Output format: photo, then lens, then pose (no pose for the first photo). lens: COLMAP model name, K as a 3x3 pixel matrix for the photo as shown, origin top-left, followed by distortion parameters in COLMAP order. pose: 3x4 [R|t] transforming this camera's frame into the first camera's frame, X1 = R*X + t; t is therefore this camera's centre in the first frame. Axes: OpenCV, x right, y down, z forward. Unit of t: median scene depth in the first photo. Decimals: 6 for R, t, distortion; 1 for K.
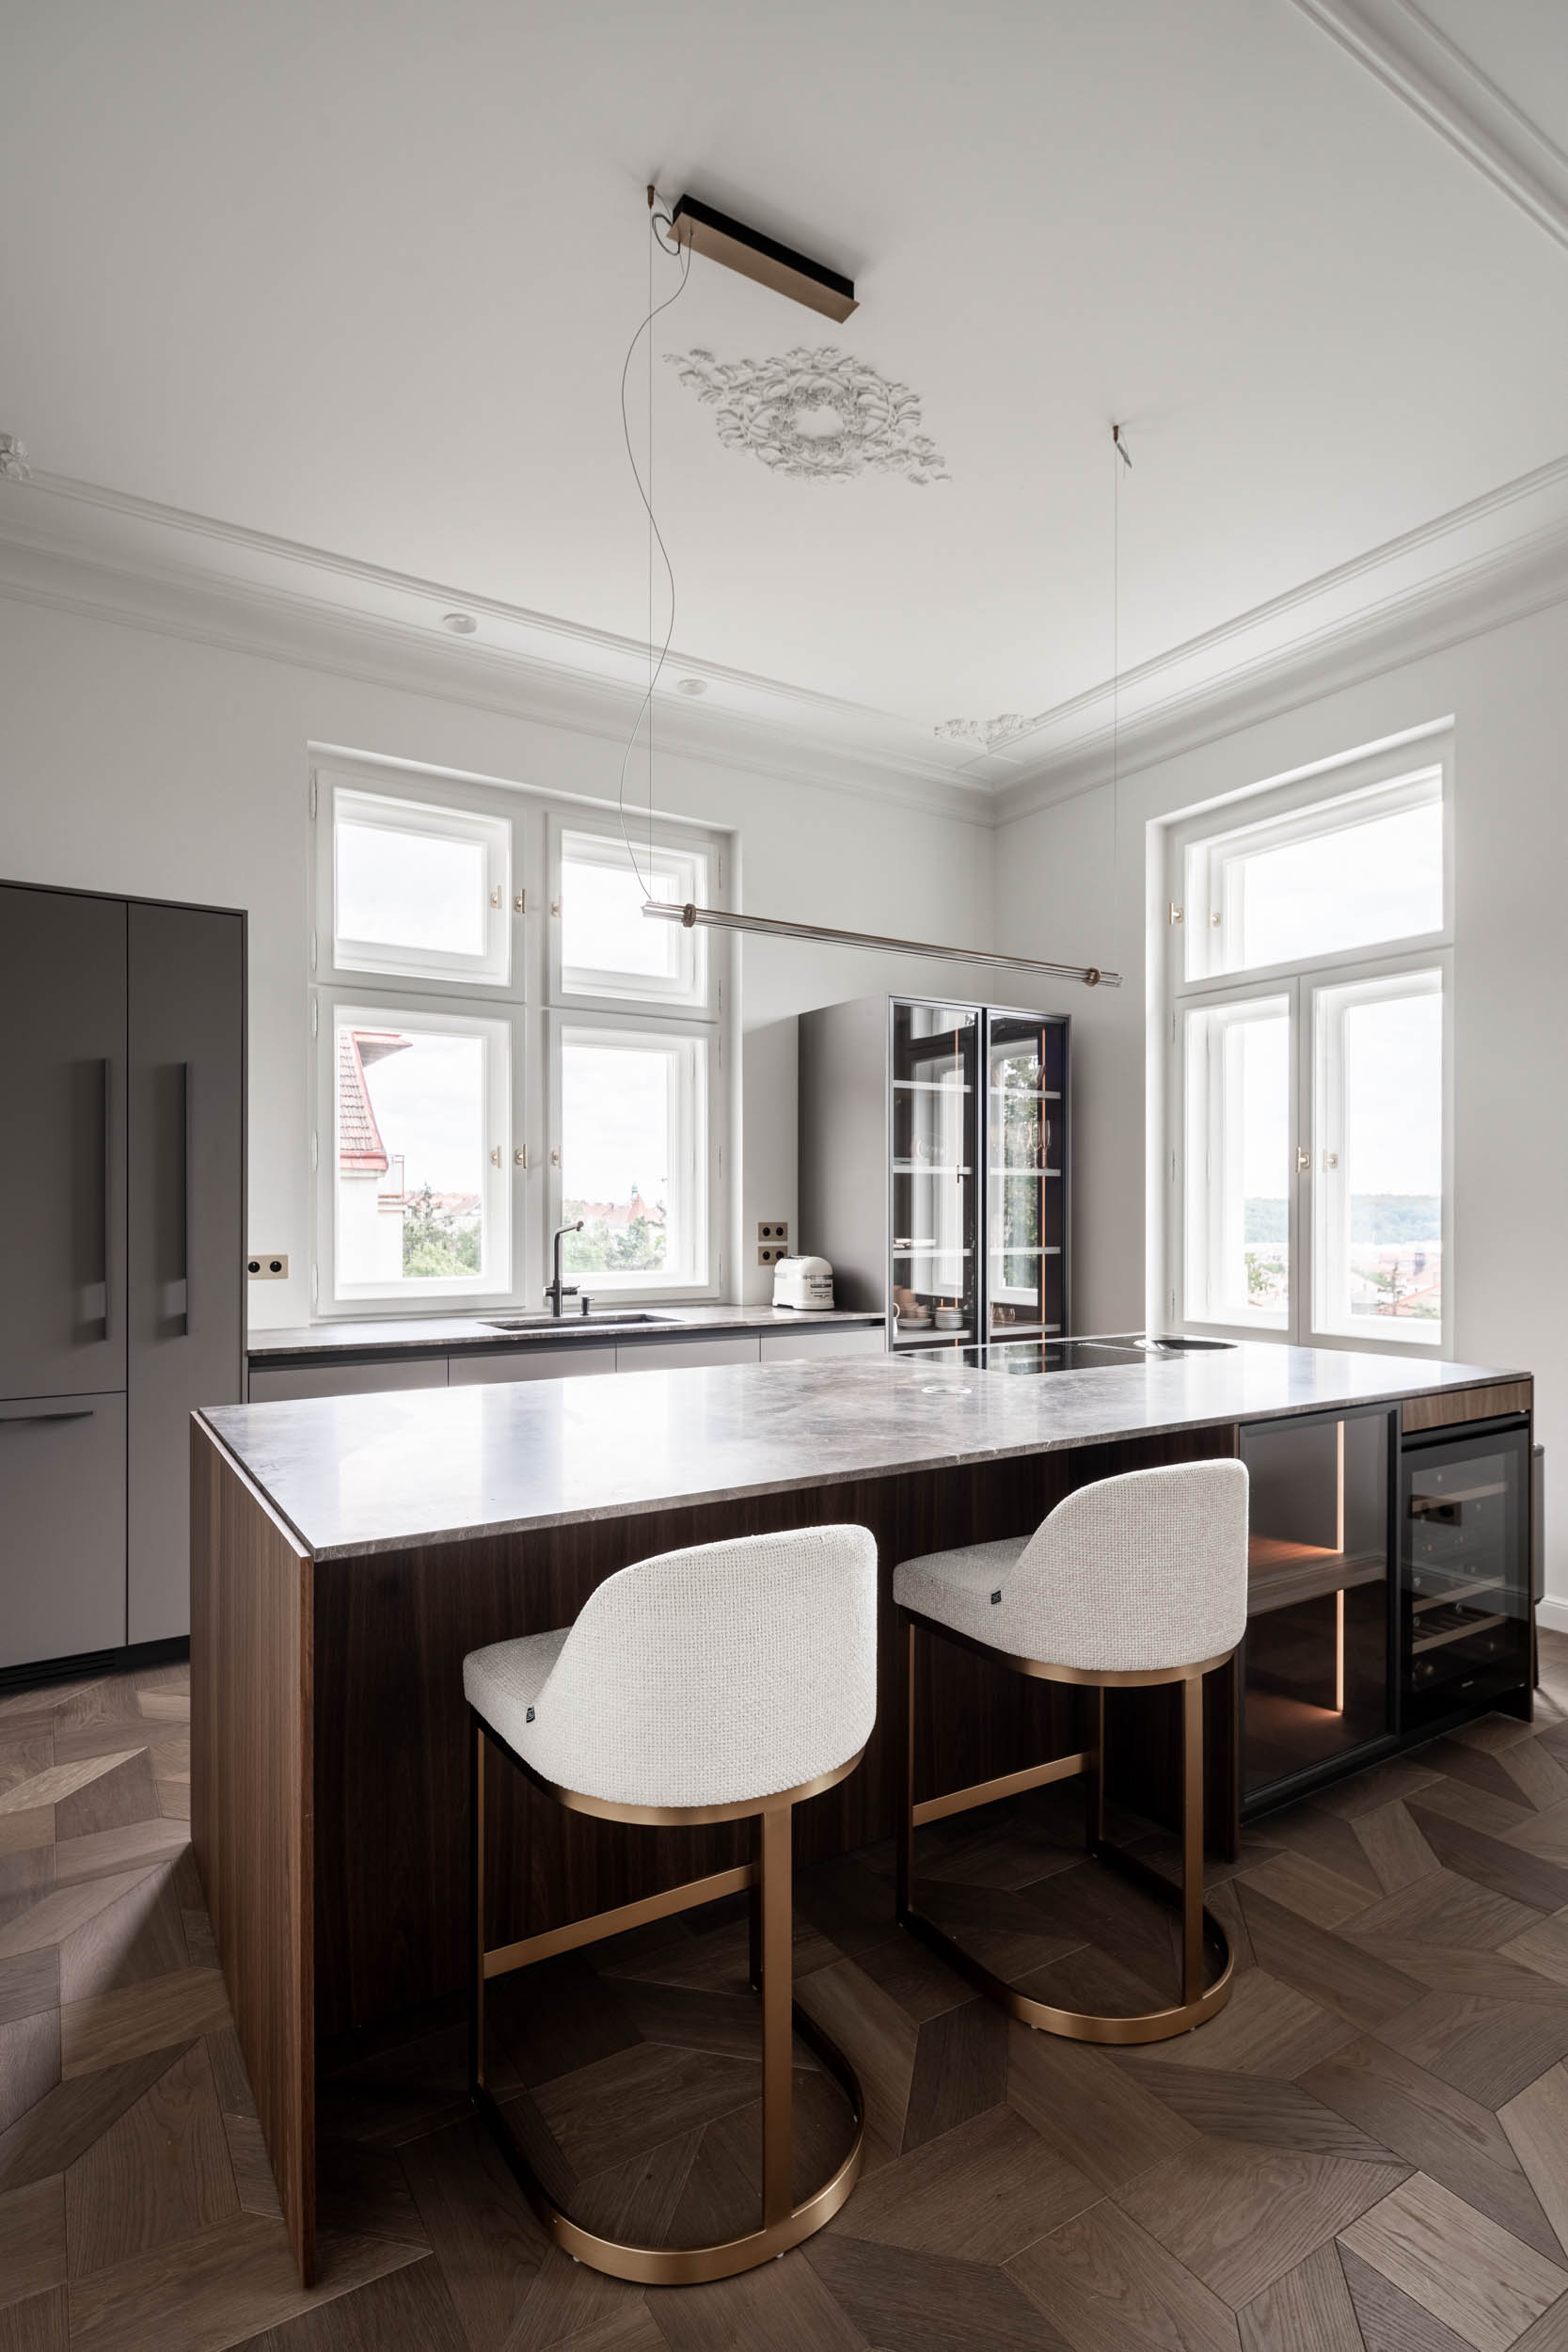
lens RADIAL K [[1149.7, 0, 775.8], [0, 1149.7, 1215.2], [0, 0, 1]] dist [0.003747, -0.000569]
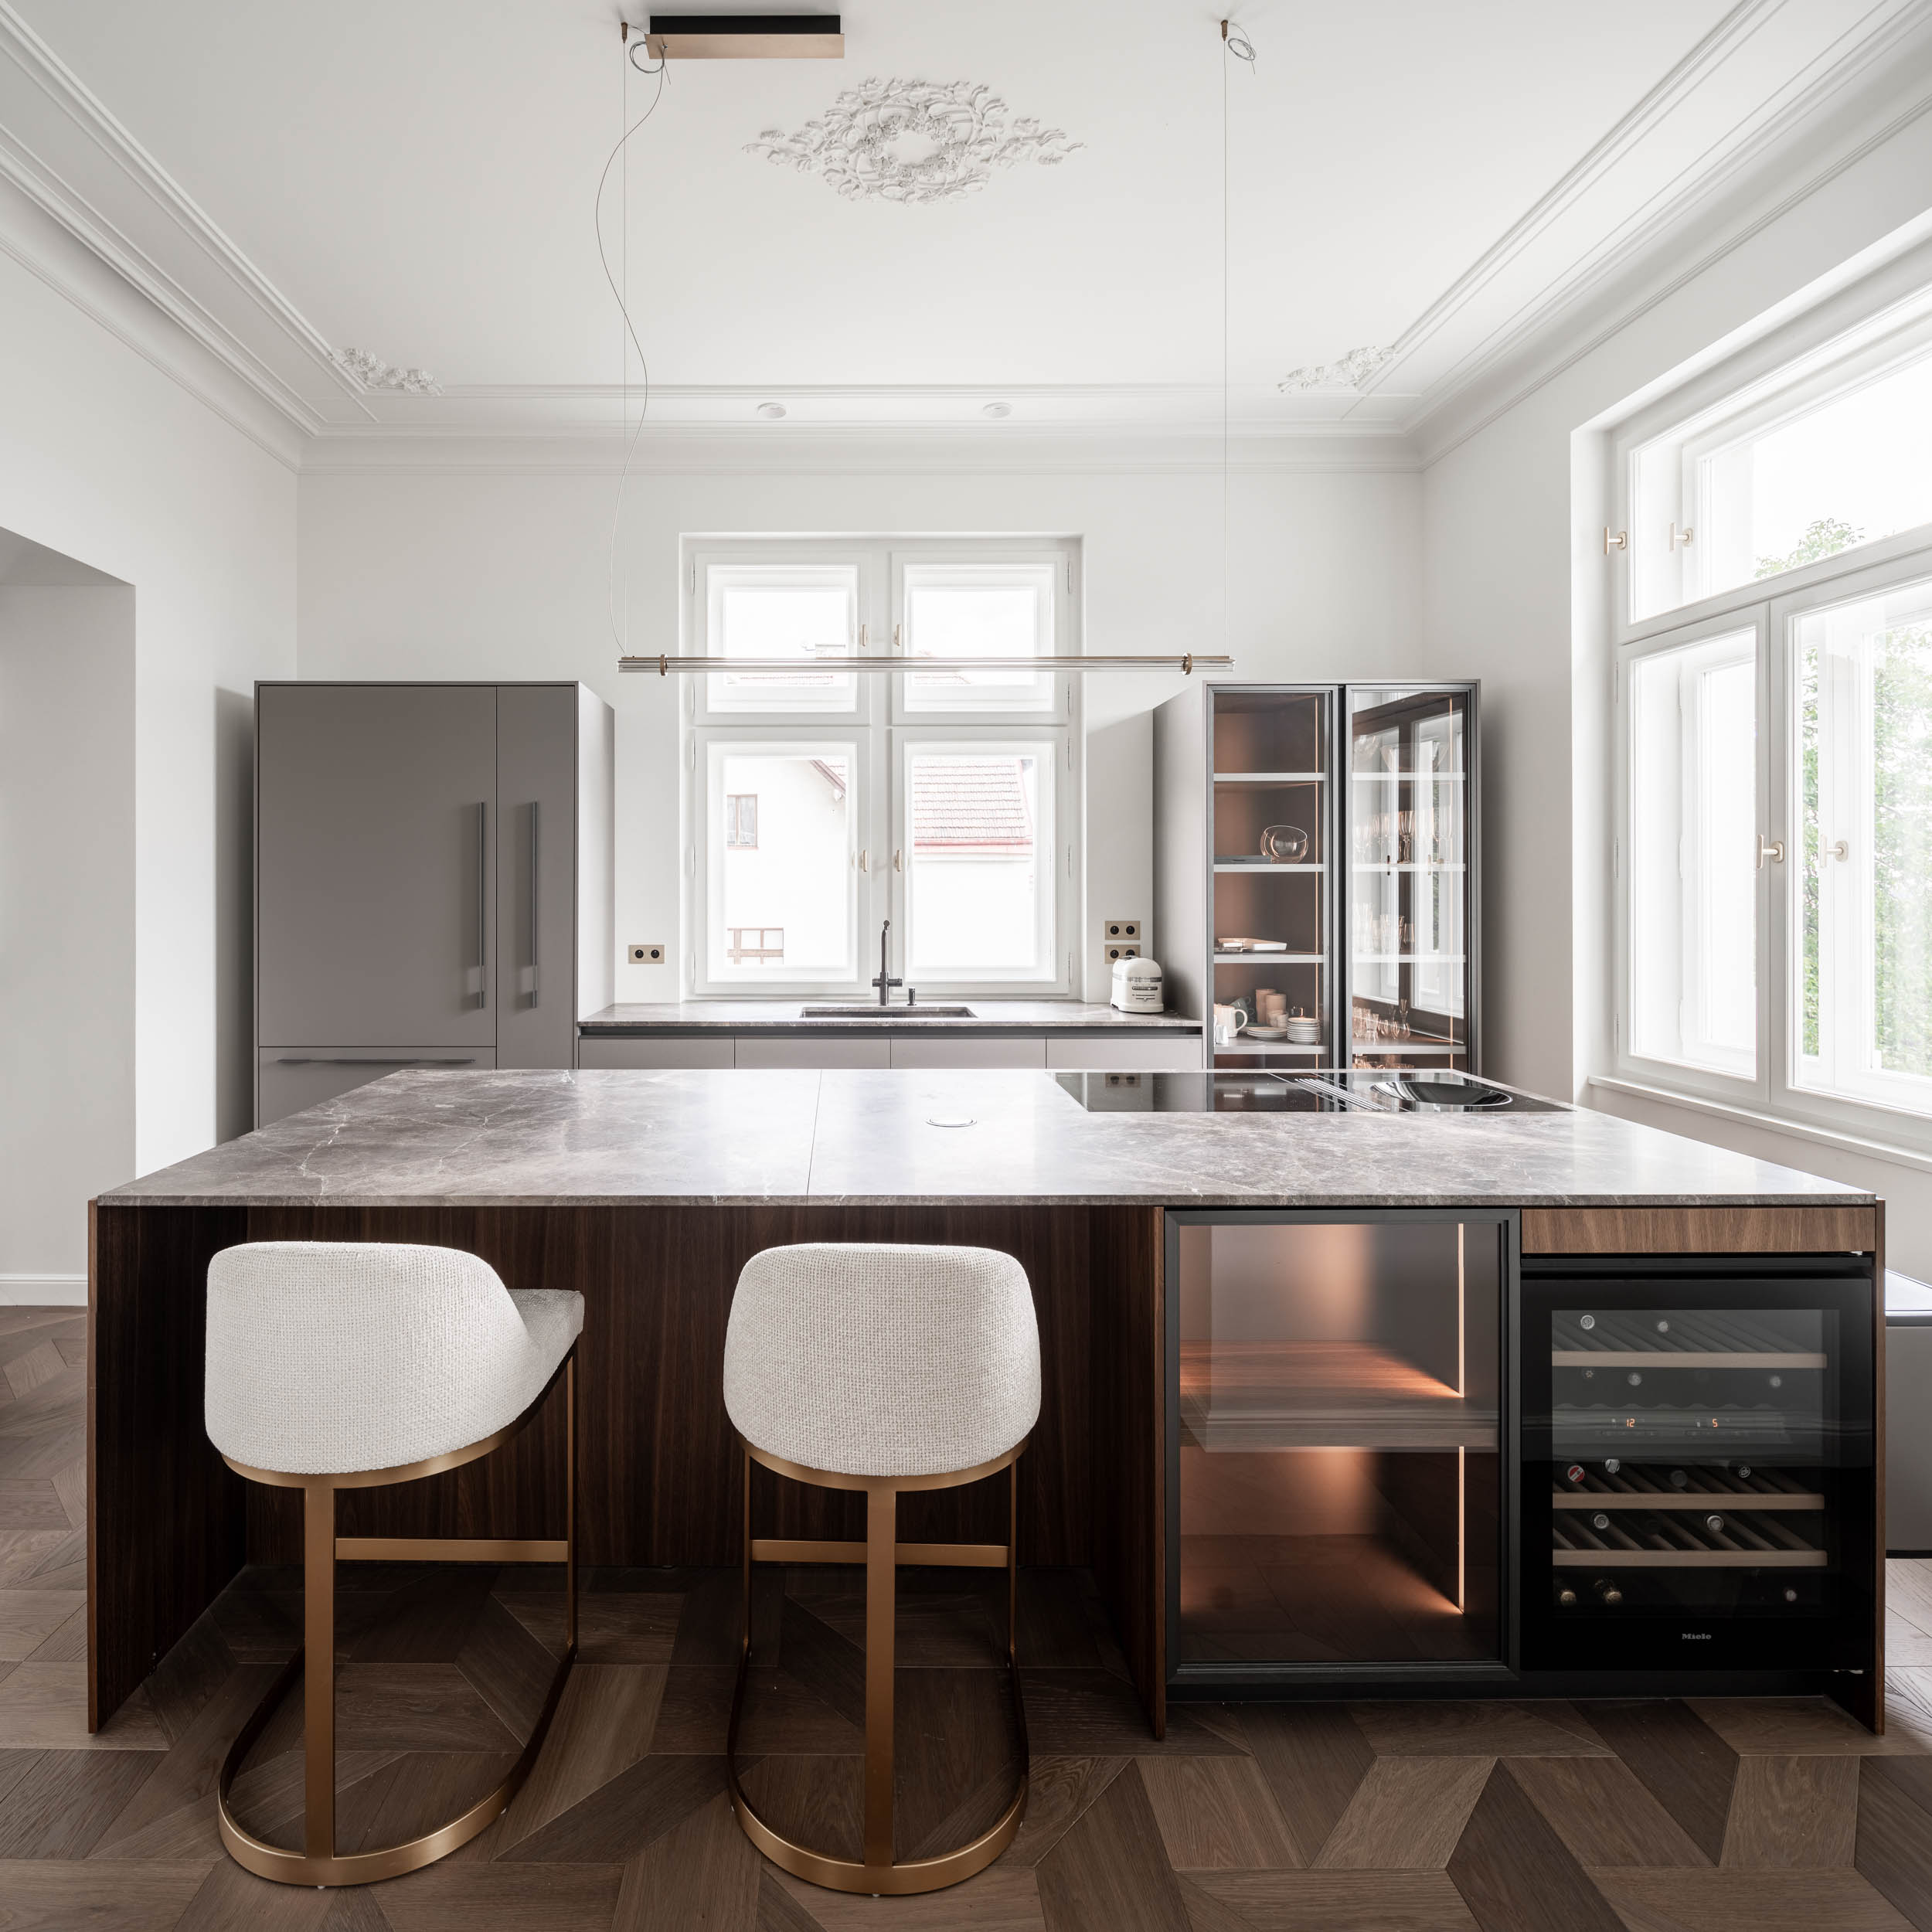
lens RADIAL K [[1058.1, 0, 966.2], [0, 1058.1, 878.9], [0, 0, 1]] dist [0.006493, -0.002414]
pose [[0.849259, -0.000633, -0.527977, 0.418173], [-0.001116, 0.999995, -0.002994, -0.030925], [0.527976, 0.003132, 0.849254, 0.172196]]
